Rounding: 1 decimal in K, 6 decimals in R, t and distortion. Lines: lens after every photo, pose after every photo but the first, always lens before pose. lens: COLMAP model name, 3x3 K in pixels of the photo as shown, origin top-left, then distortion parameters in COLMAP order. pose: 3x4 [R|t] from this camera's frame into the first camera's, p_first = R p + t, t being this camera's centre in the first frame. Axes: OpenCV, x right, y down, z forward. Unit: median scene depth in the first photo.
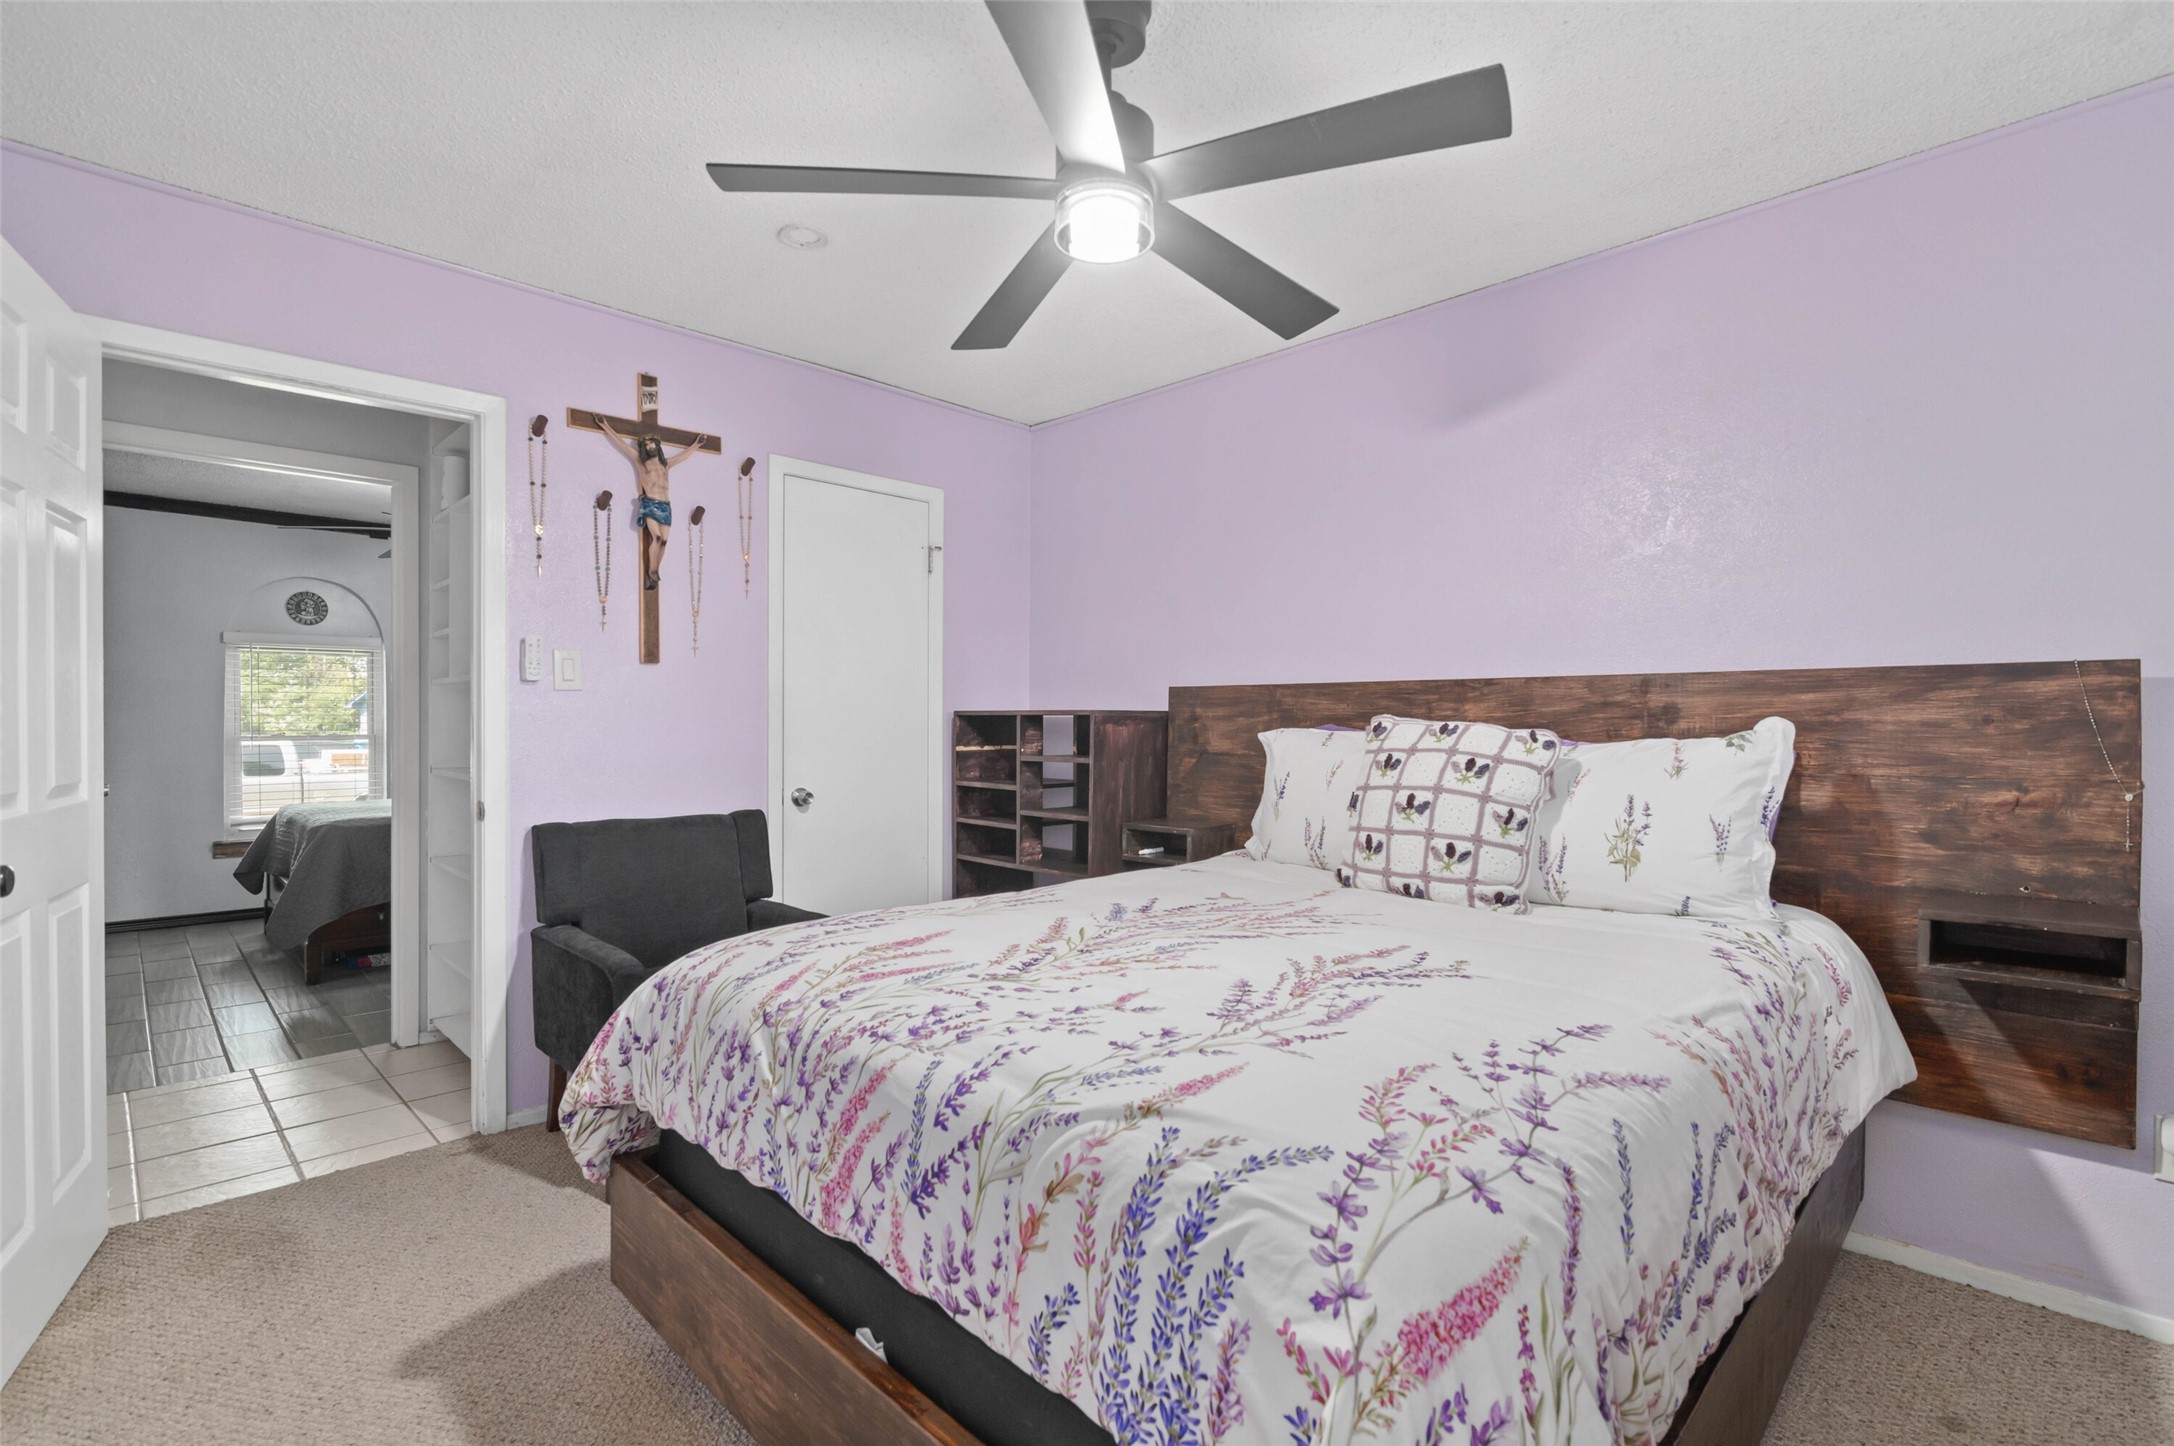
lens RADIAL K [[1009.5, 0, 1092.9], [0, 1009.5, 719.5], [0, 0, 1]] dist [-0.002309, -0.000160]
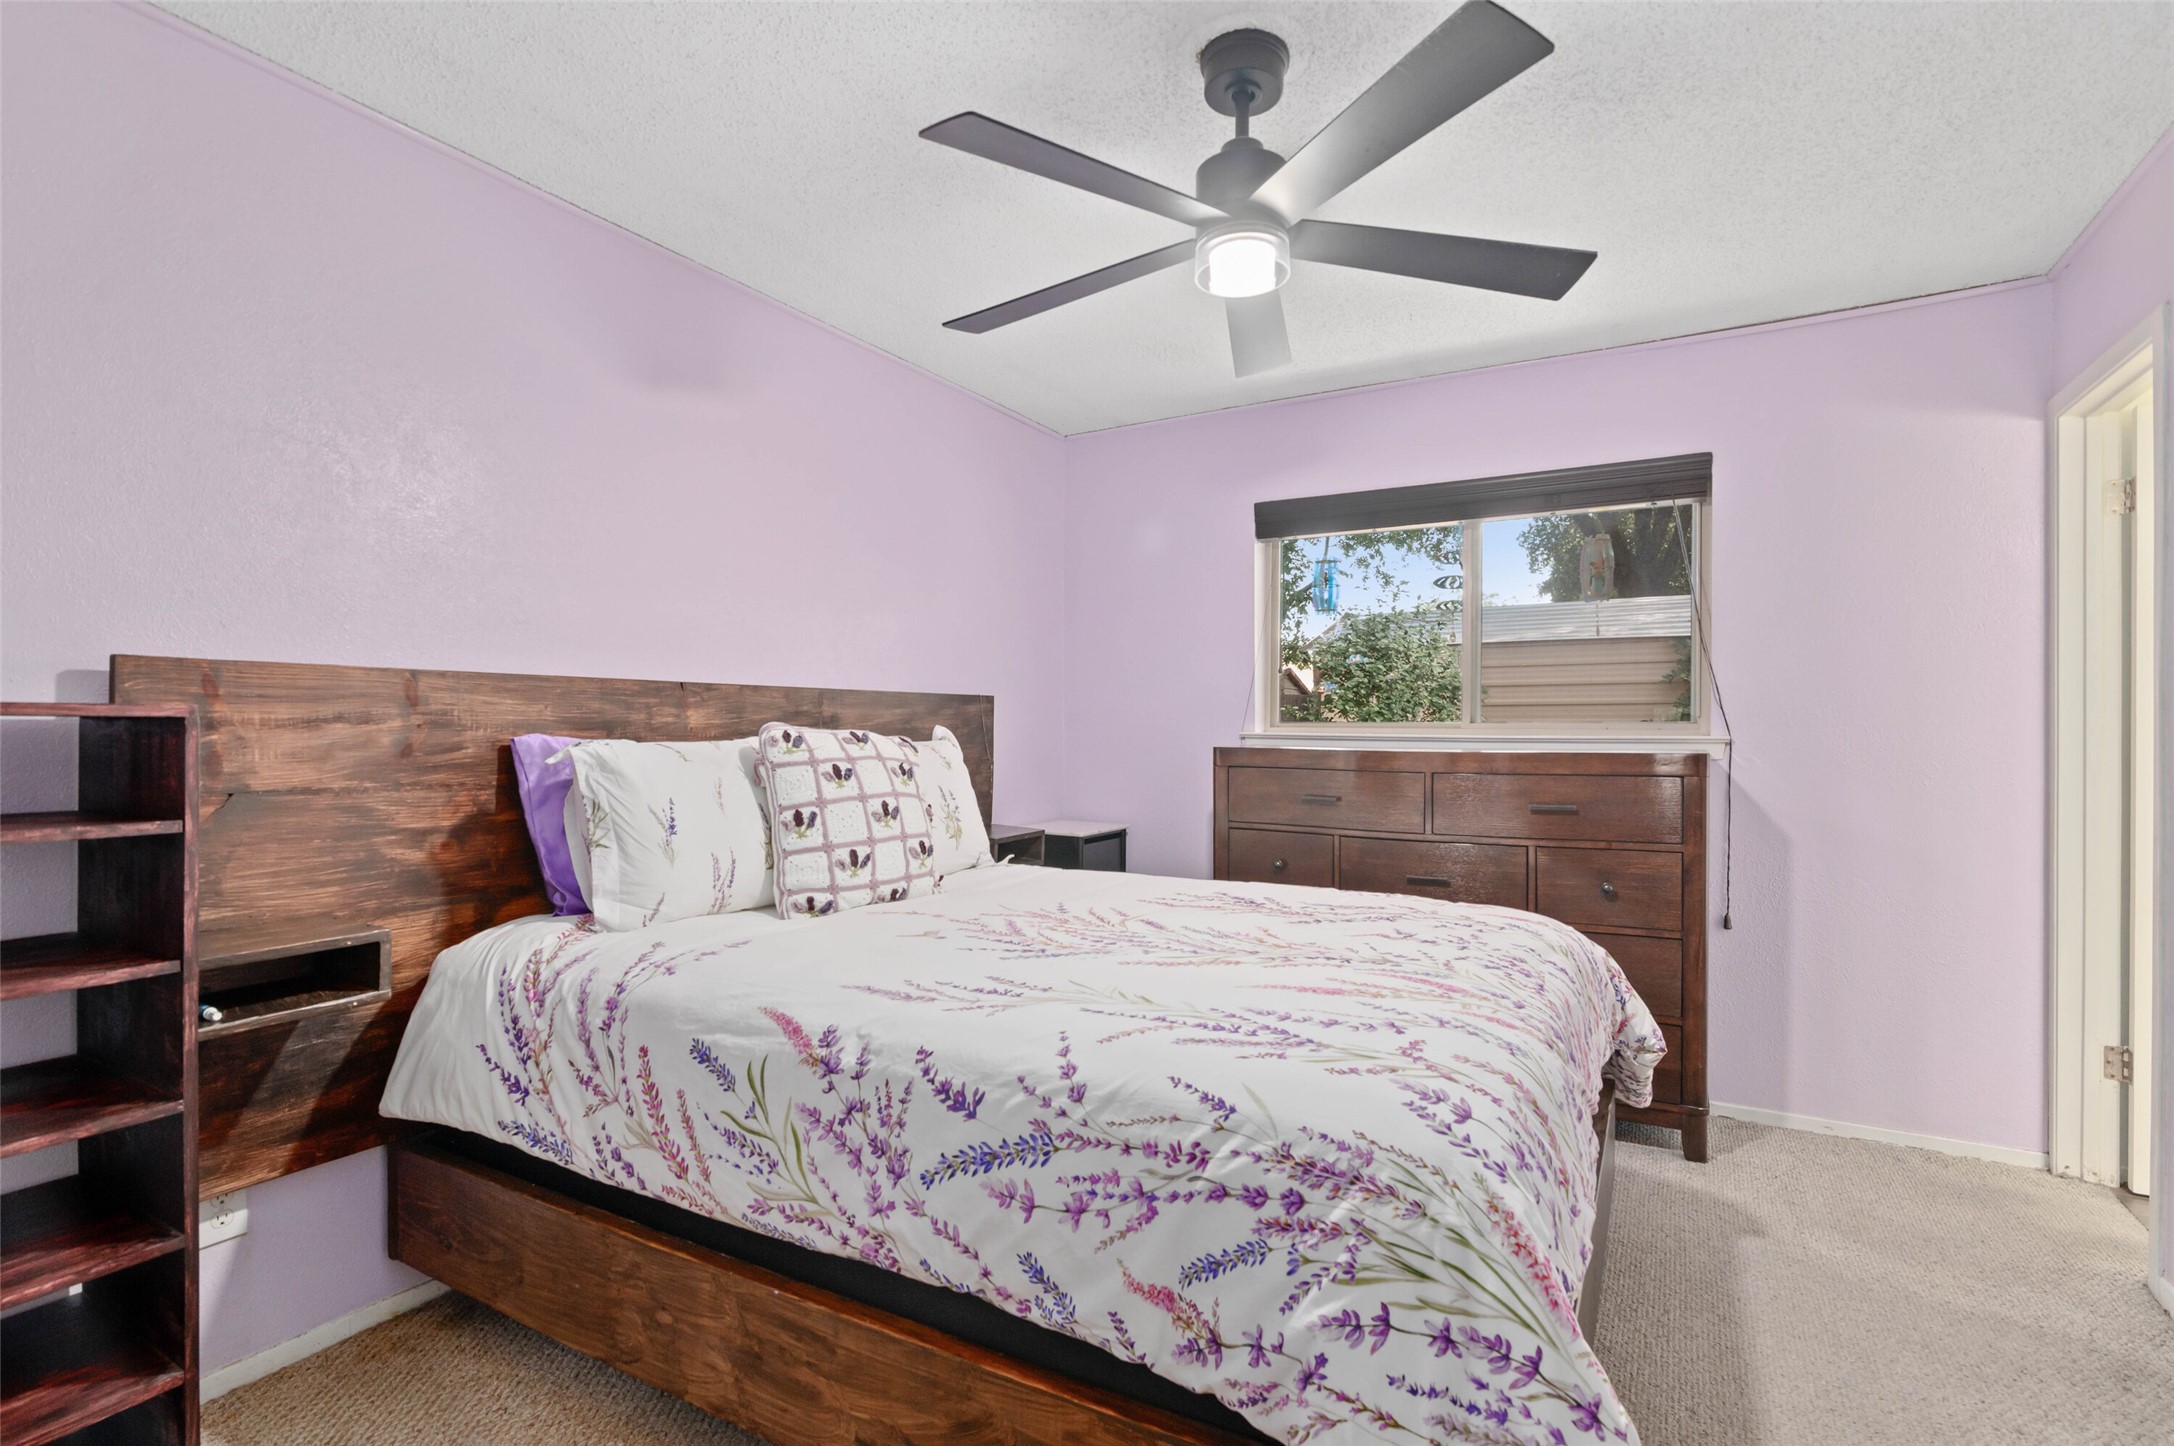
lens RADIAL K [[1009.5, 0, 1092.9], [0, 1009.5, 719.5], [0, 0, 1]] dist [-0.002309, -0.000160]
pose [[-0.269091, 0.003052, 0.963110, -0.628909], [-0.005205, 0.999976, -0.004623, -0.004346], [-0.963101, -0.006257, -0.269068, 0.935022]]
